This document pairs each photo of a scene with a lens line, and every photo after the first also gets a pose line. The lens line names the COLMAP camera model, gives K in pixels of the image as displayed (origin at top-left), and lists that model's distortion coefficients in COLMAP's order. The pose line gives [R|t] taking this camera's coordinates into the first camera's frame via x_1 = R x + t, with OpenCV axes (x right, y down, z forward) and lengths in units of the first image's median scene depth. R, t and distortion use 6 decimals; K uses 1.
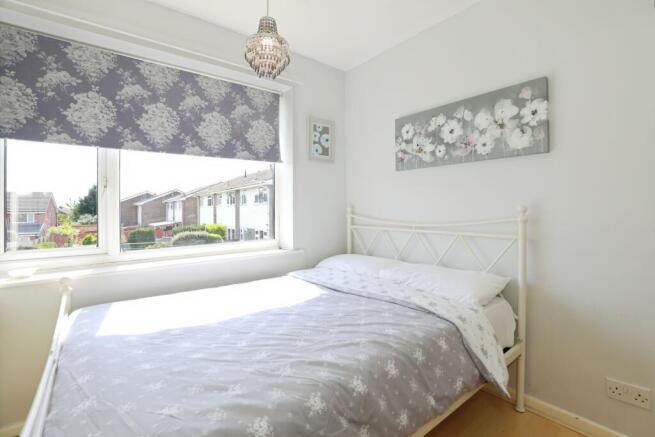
lens RADIAL K [[309.6, 0, 329.3], [0, 309.6, 206.3], [0, 0, 1]] dist [0.001532, 0.000074]
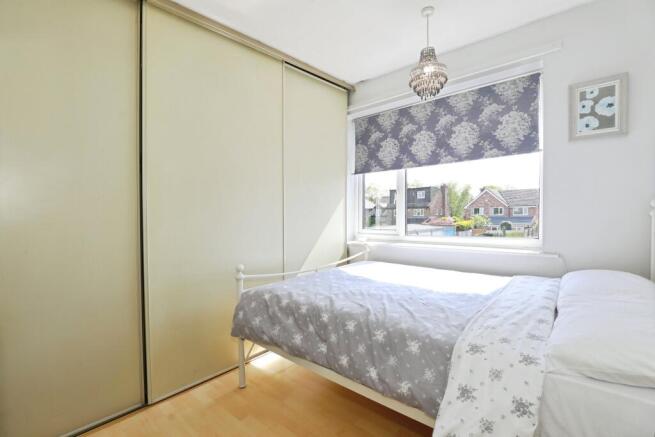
lens RADIAL K [[305.1, 0, 328.8], [0, 305.1, 217.7], [0, 0, 1]] dist [-0.017161, 0.000403]
pose [[0.155299, 0.024469, -0.987564, 0.691489], [0.011209, 0.999585, 0.026530, 0.014587], [0.987804, -0.015190, 0.154961, 0.340016]]
